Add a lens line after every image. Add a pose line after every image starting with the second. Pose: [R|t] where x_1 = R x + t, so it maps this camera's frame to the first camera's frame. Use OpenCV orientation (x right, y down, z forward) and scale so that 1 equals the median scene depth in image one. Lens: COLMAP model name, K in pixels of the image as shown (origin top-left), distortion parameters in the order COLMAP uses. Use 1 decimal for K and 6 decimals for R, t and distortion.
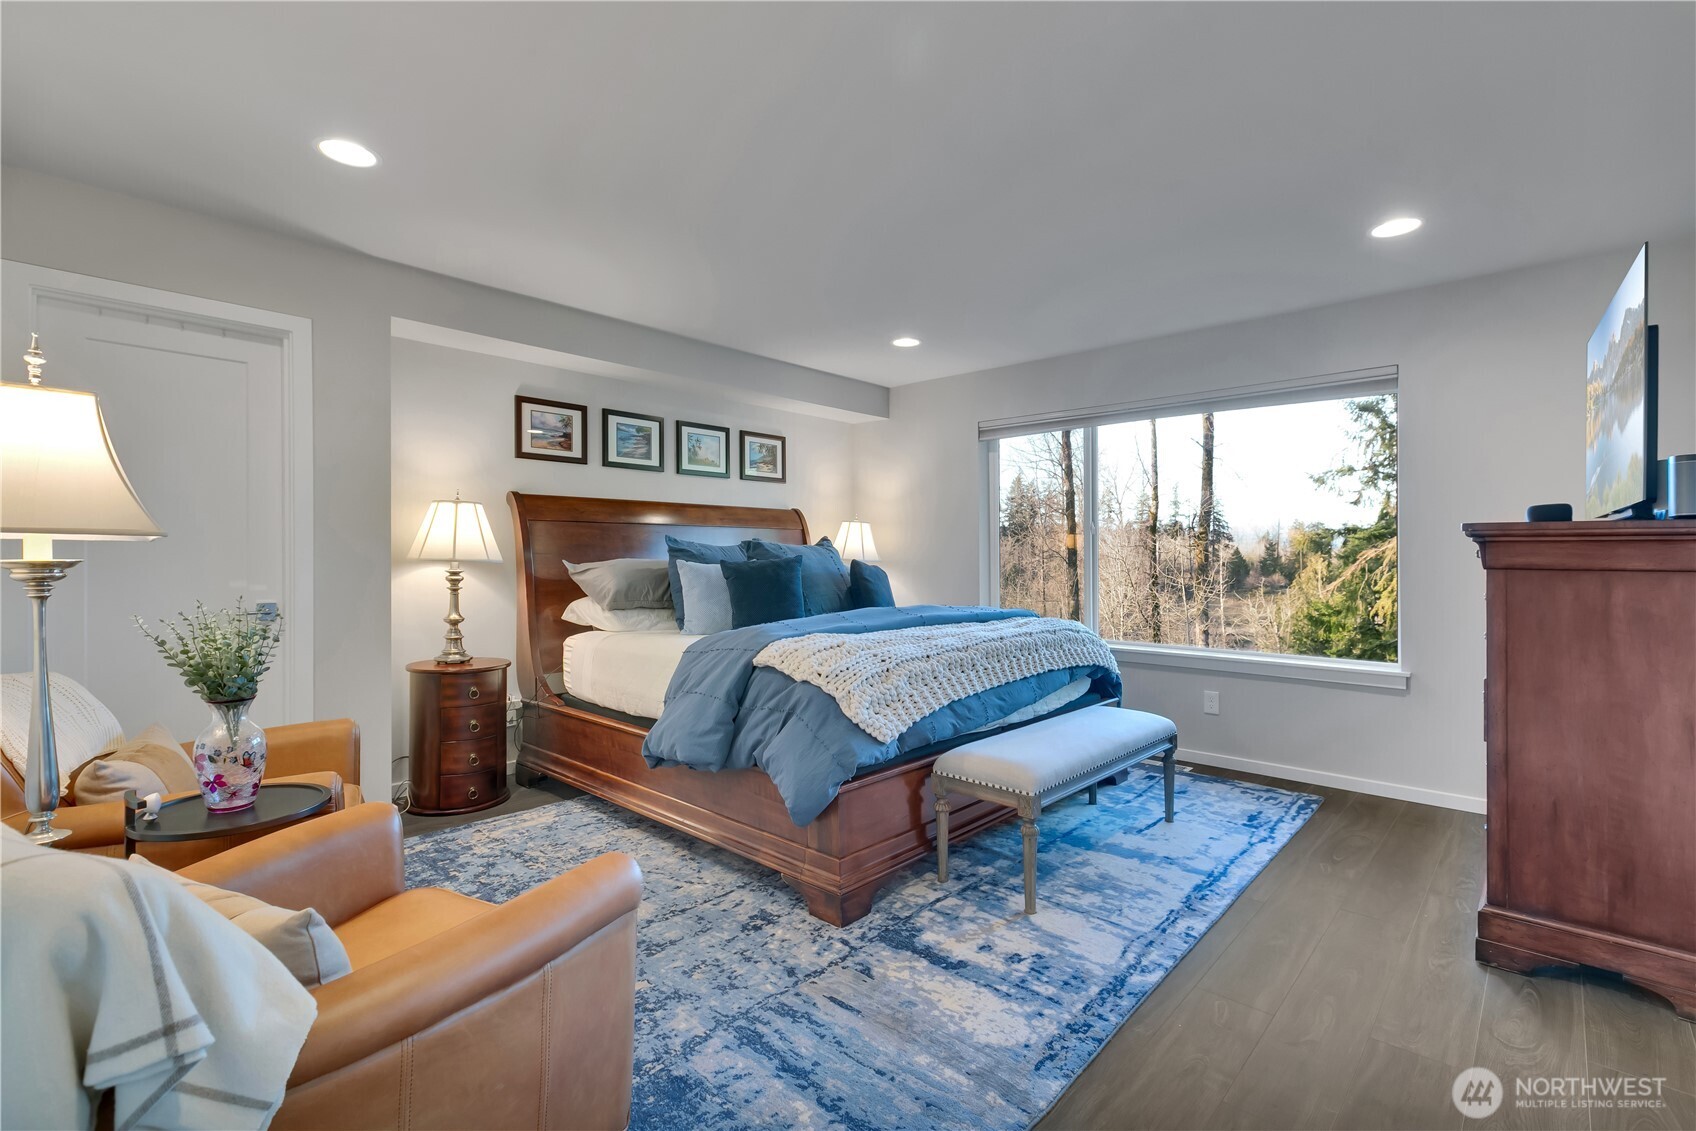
lens RADIAL K [[776.7, 0, 866.0], [0, 776.7, 553.3], [0, 0, 1]] dist [-0.001073, 0.001771]
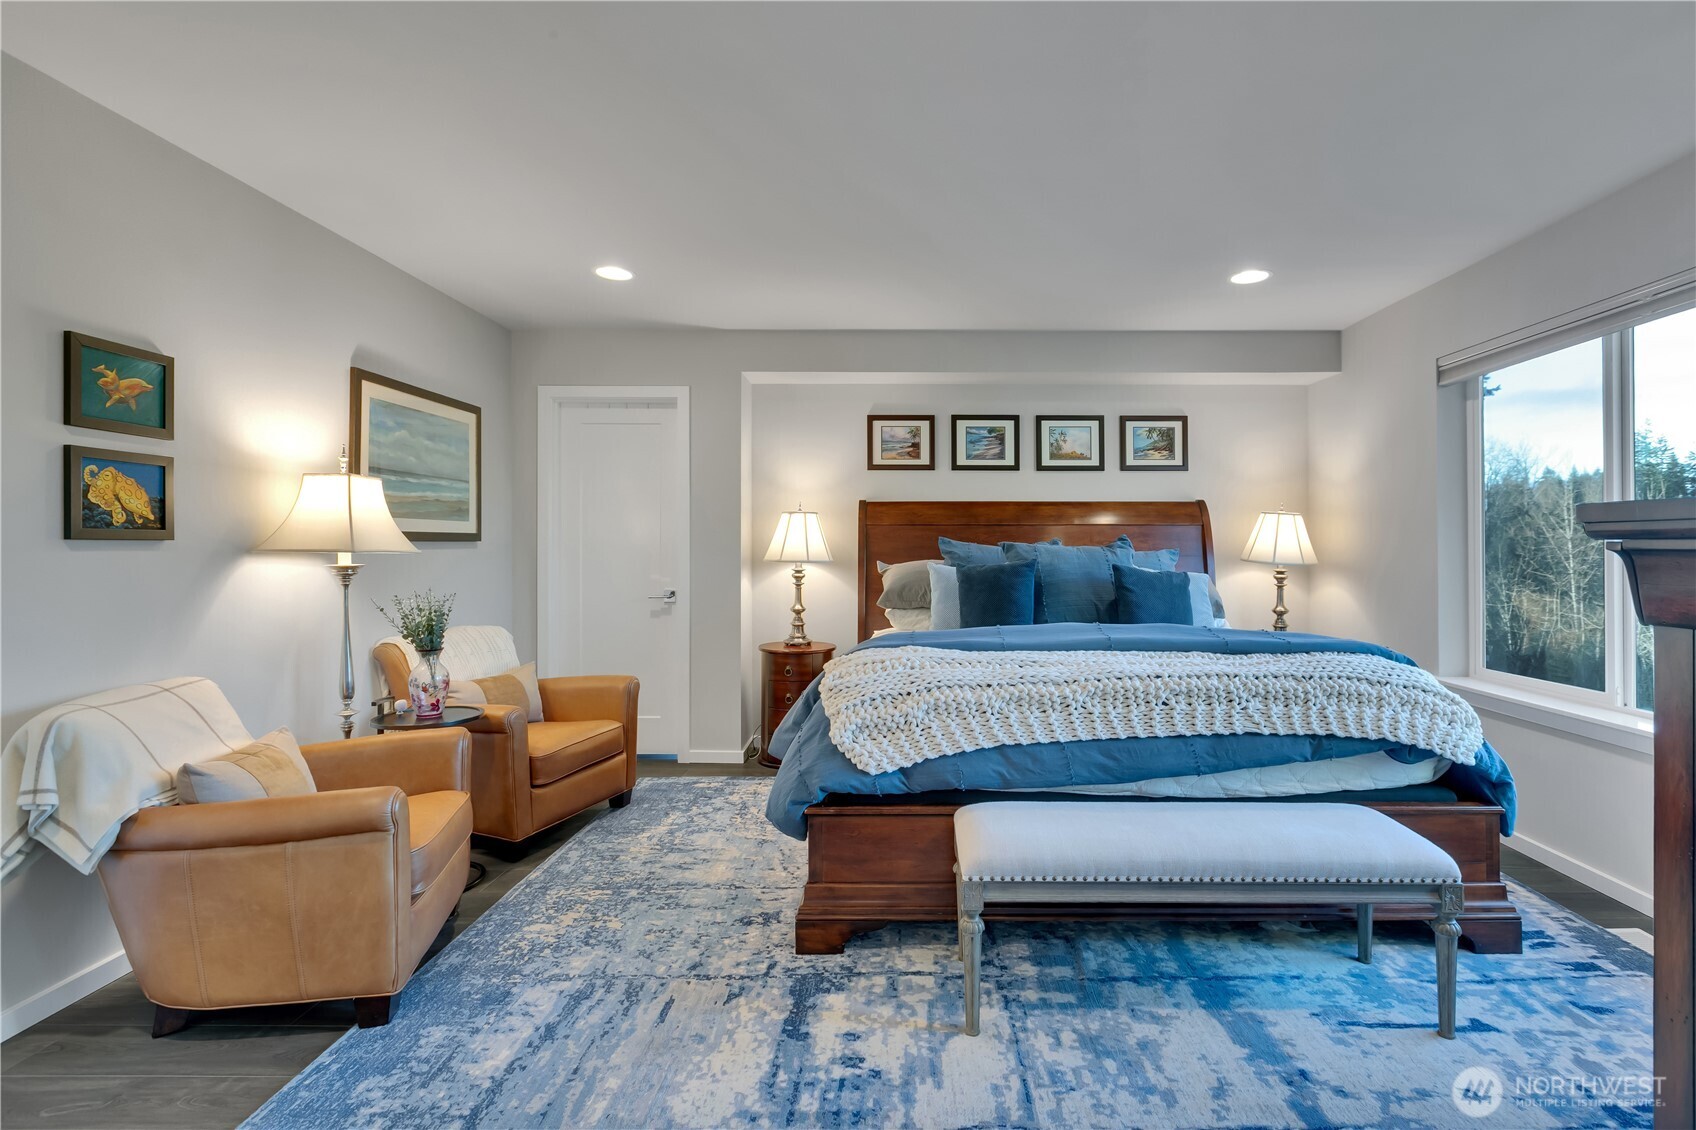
lens RADIAL K [[801.0, 0, 901.8], [0, 801.0, 544.1], [0, 0, 1]] dist [-0.000844, 0.000863]
pose [[0.666462, -0.004731, -0.745524, 0.512897], [0.003509, 0.999989, -0.003209, -0.012210], [0.745530, -0.000478, 0.666471, 0.284965]]
